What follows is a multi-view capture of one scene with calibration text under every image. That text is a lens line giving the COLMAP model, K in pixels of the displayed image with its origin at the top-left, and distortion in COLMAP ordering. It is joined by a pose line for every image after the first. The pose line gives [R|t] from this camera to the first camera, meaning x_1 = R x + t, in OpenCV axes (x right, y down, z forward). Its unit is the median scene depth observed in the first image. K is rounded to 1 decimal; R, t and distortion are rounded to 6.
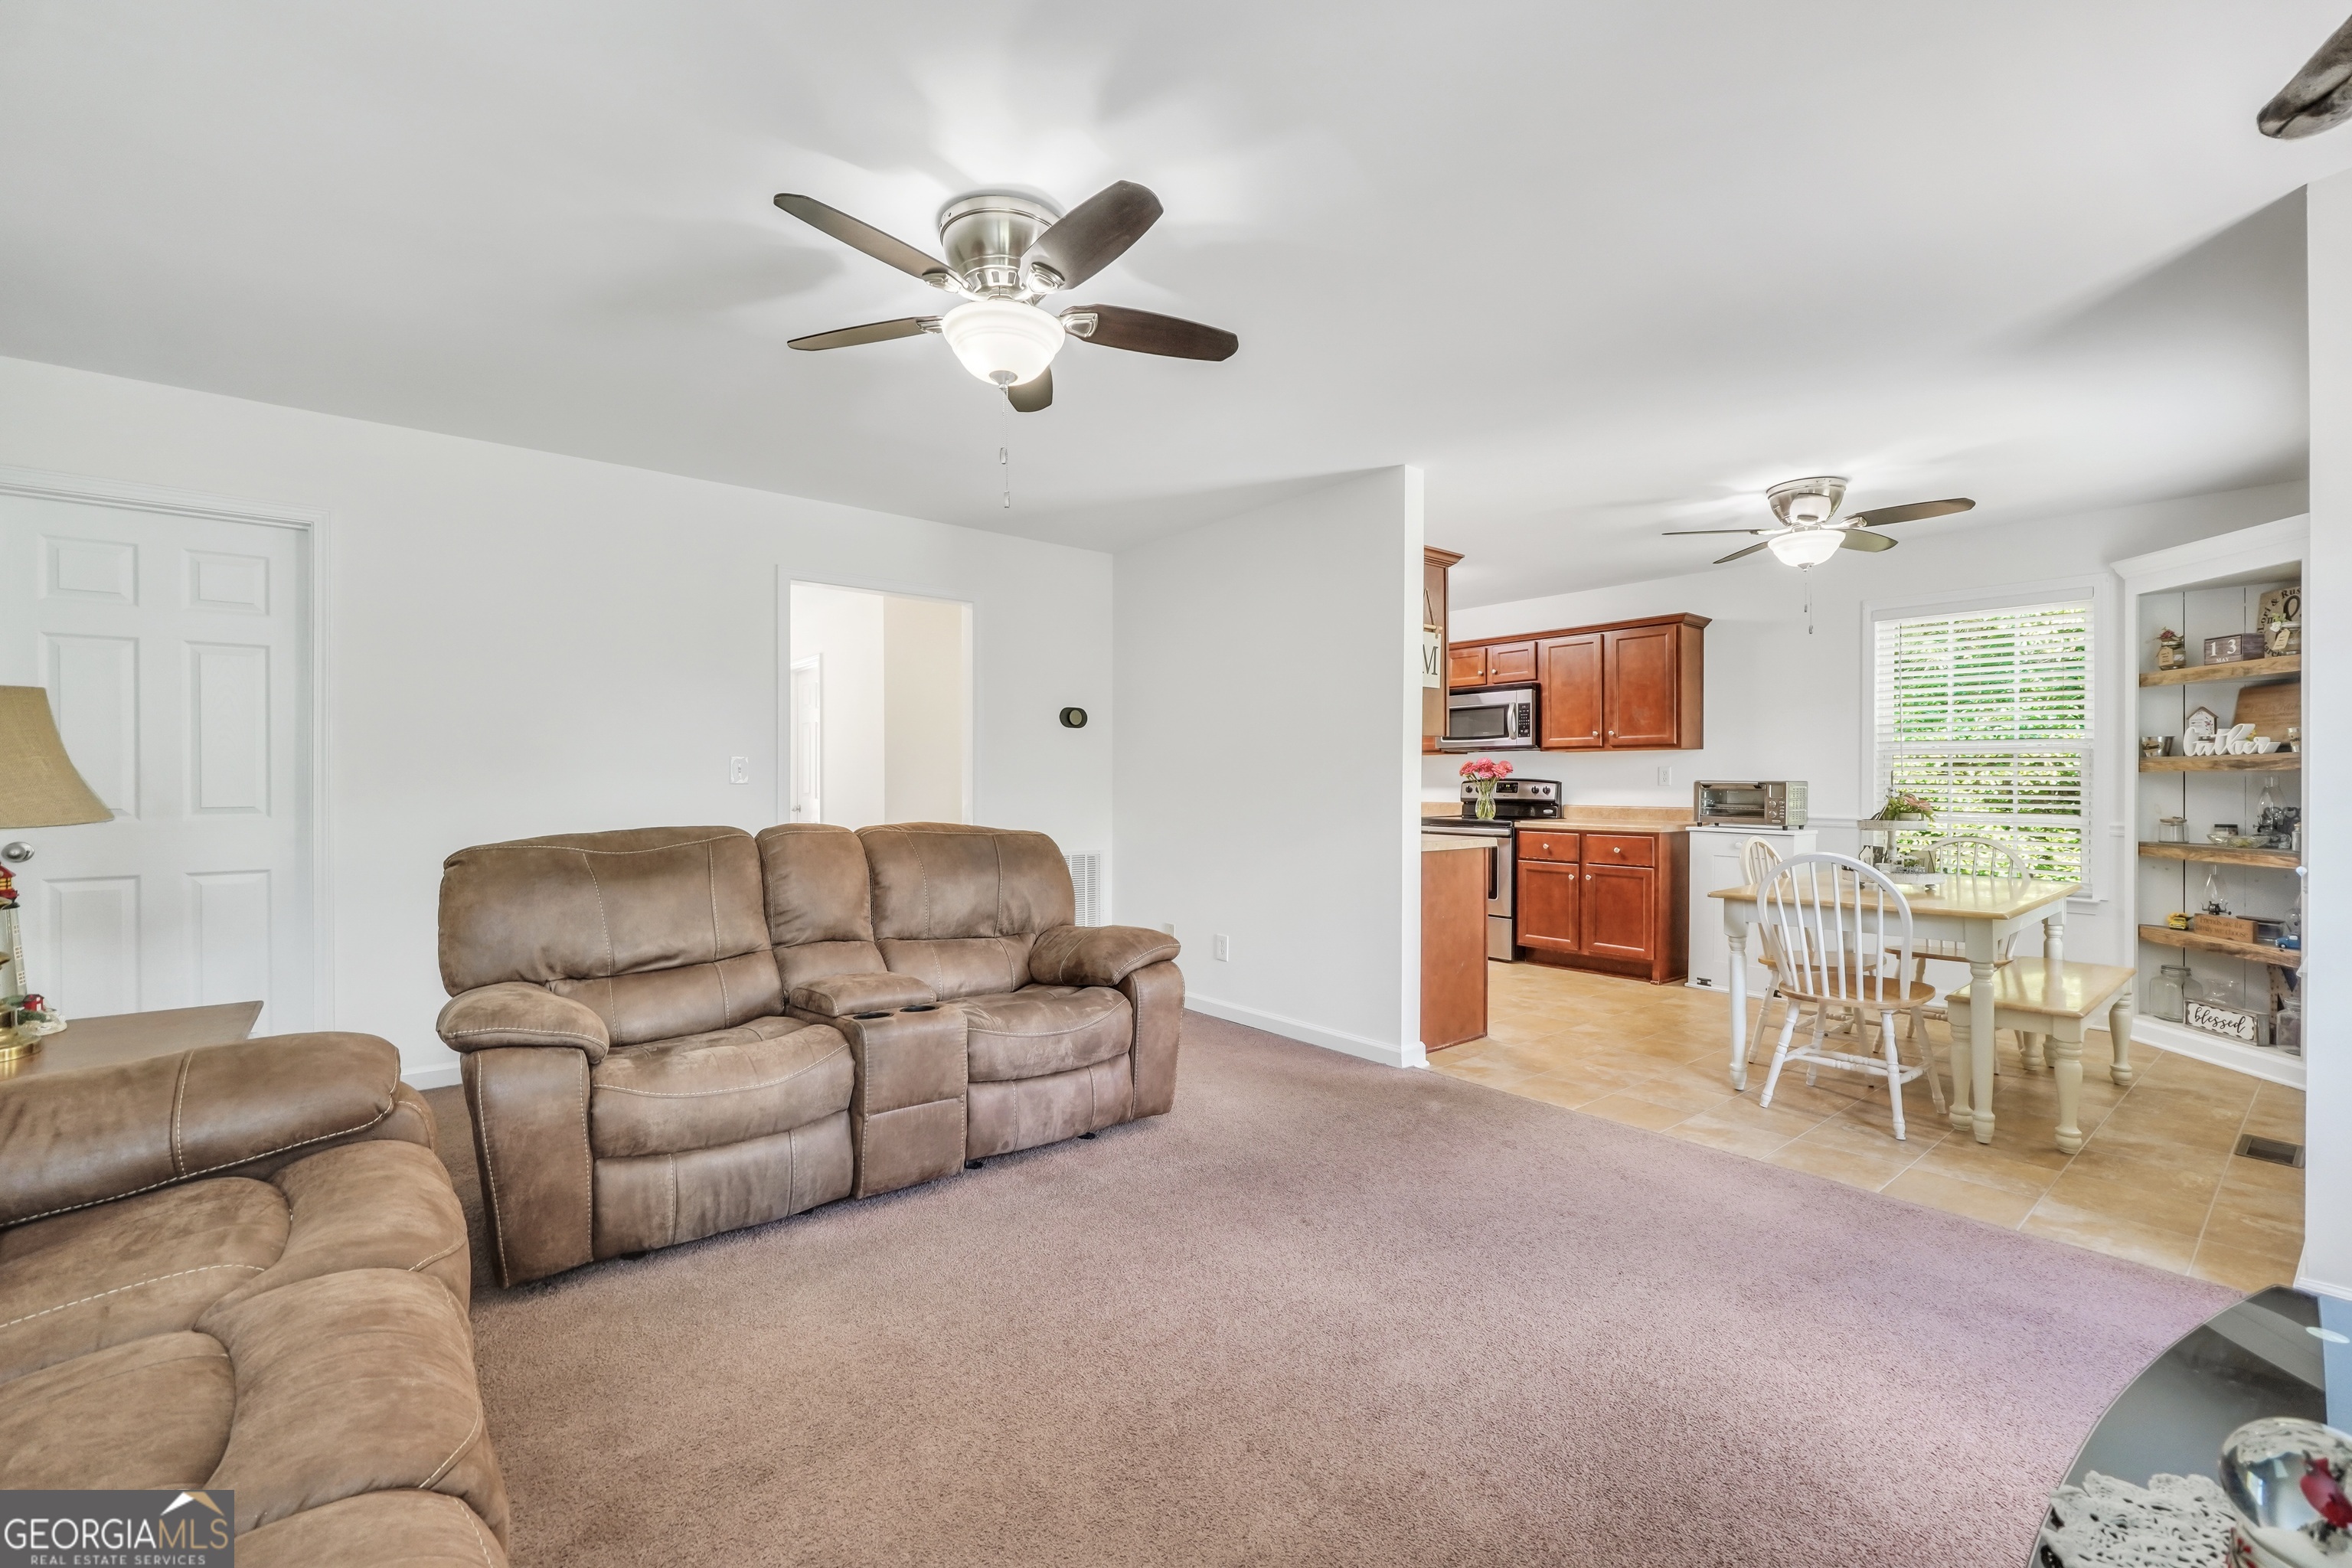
lens RADIAL K [[994.6, 0, 1164.8], [0, 994.6, 780.7], [0, 0, 1]] dist [-0.017210, 0.005554]
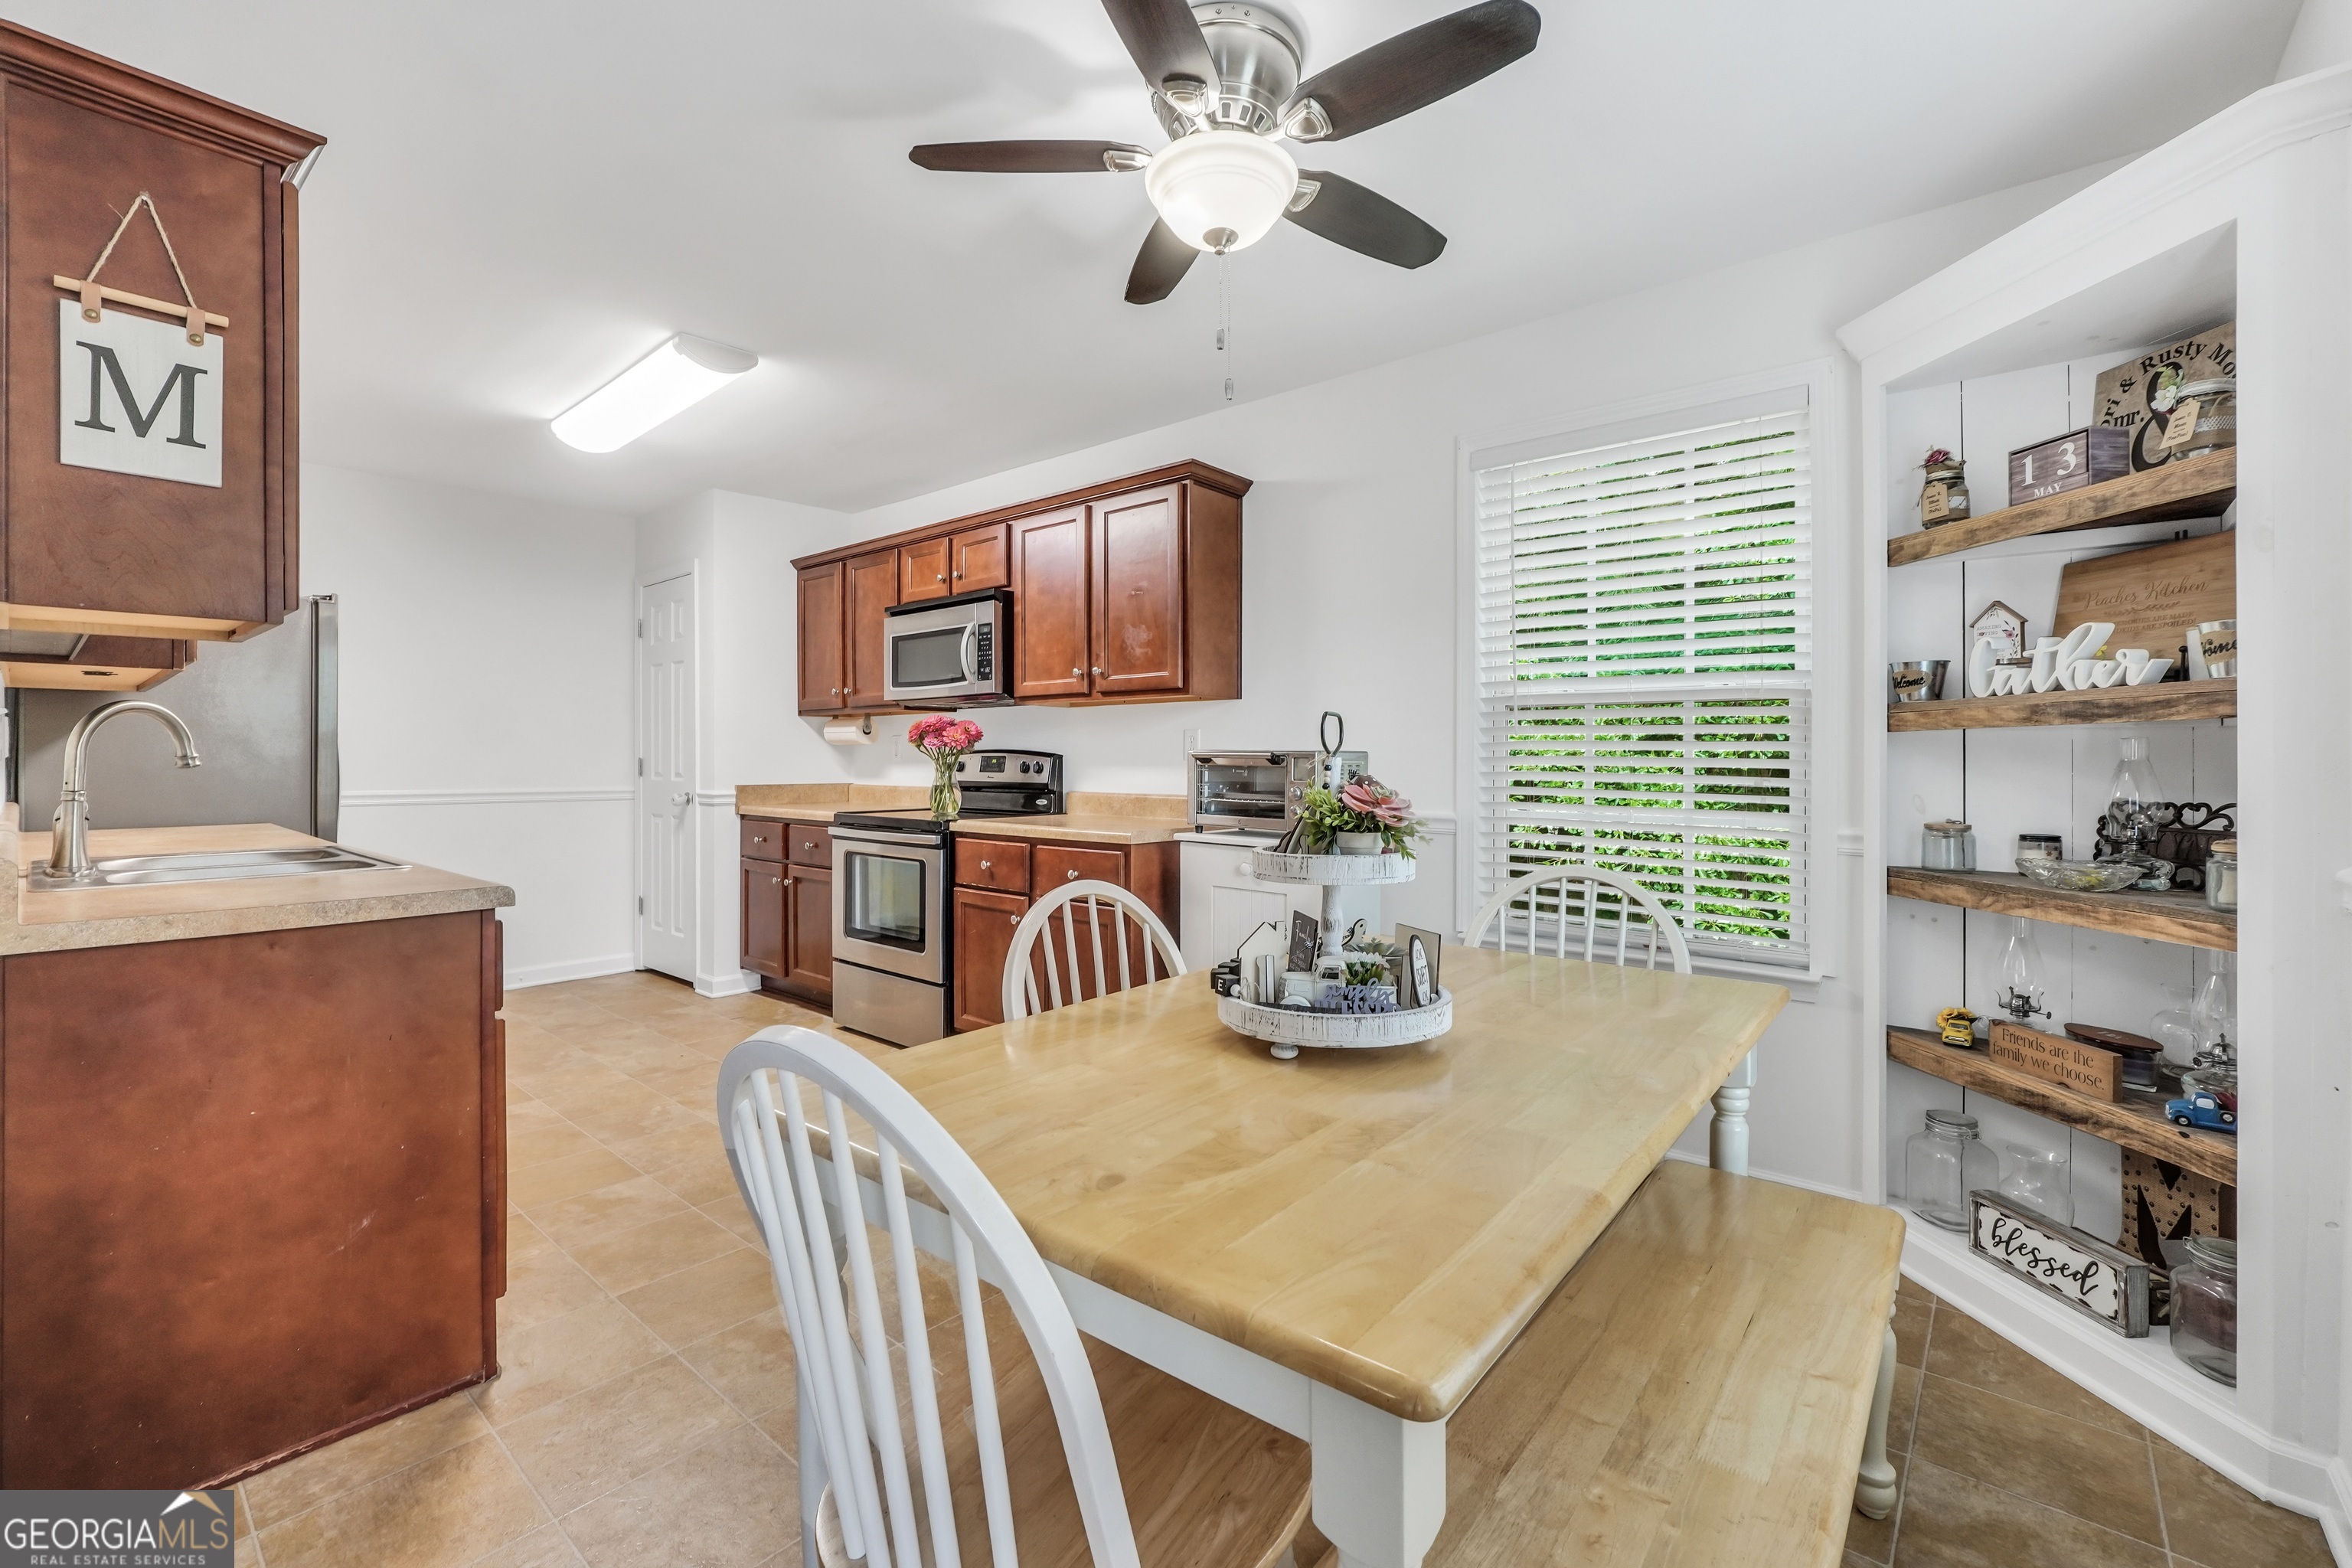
lens RADIAL K [[994.6, 0, 1169.7], [0, 994.6, 757.9], [0, 0, 1]] dist [-0.017210, 0.005554]
pose [[0.982715, 0.000292, 0.185127, 0.440414], [-0.000291, 1.000000, -0.000034, 0.004375], [-0.185127, -0.000021, 0.982715, 0.470057]]
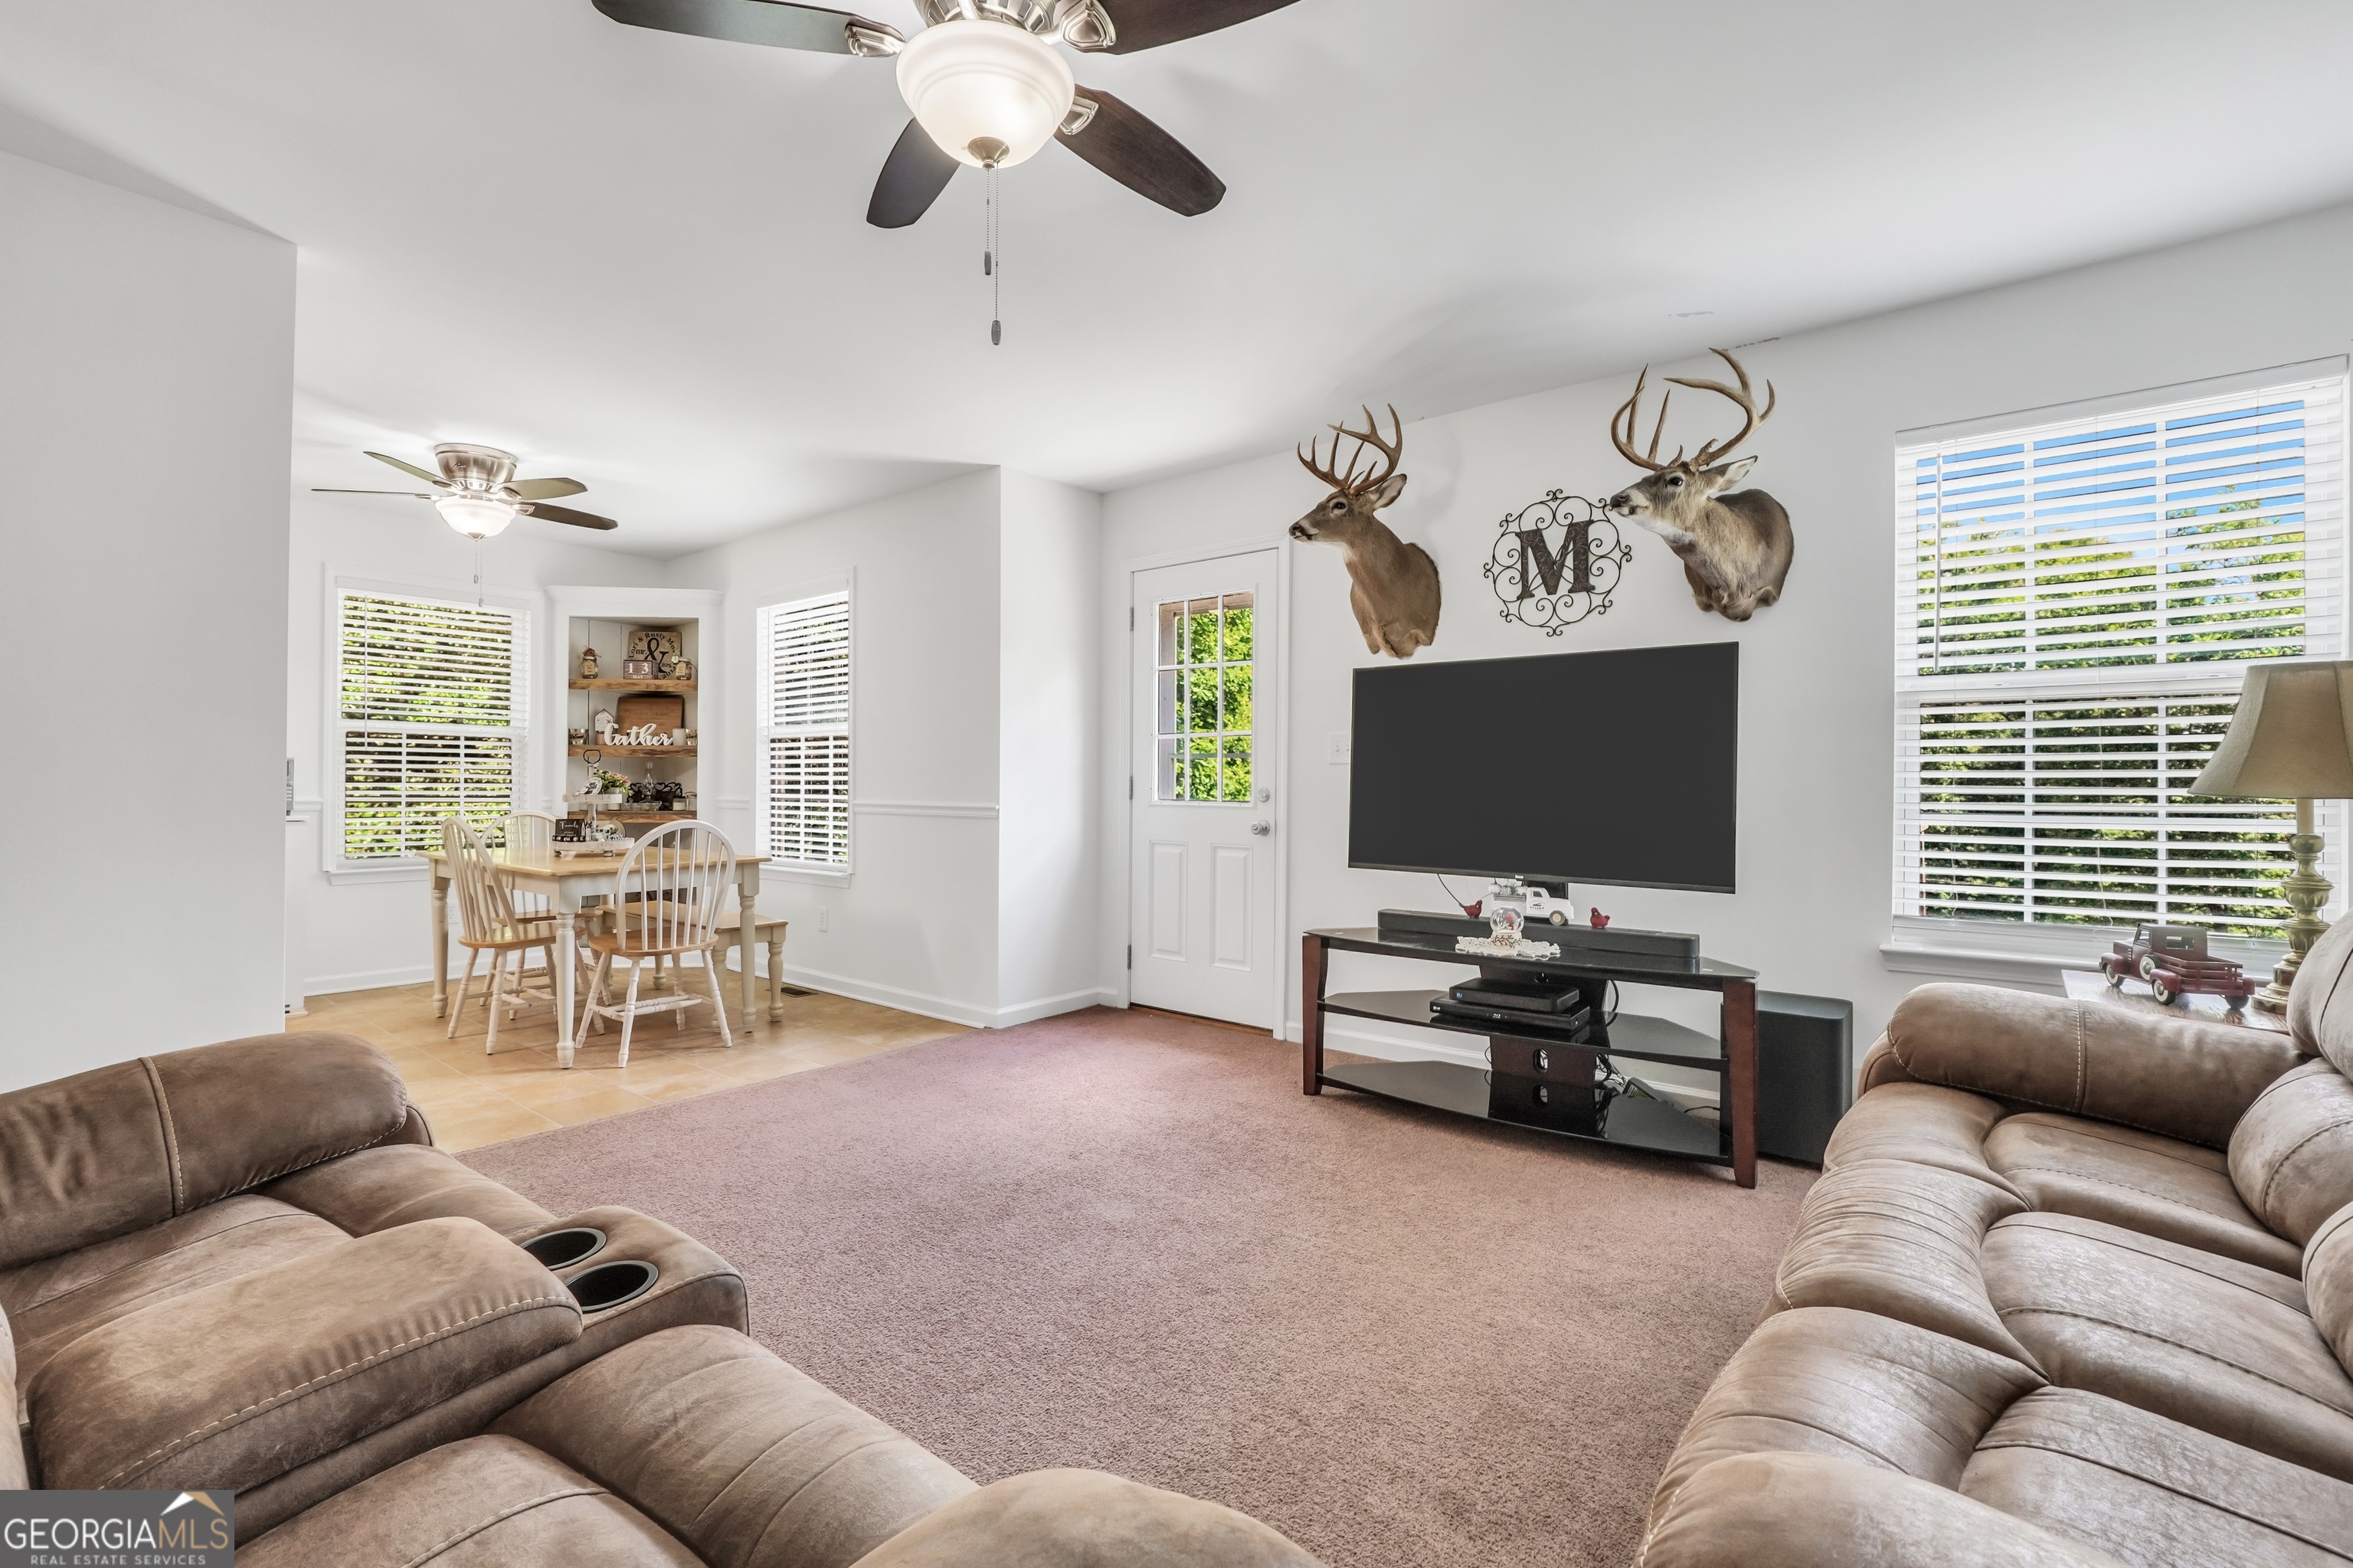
lens RADIAL K [[1038.2, 0, 1165.1], [0, 1038.2, 784.4], [0, 0, 1]] dist [-0.008200, 0.001165]
pose [[-0.210264, -0.003617, 0.977638, -0.388546], [-0.008537, 0.999962, 0.001864, 0.015218], [-0.977607, -0.007955, -0.210287, 0.442697]]
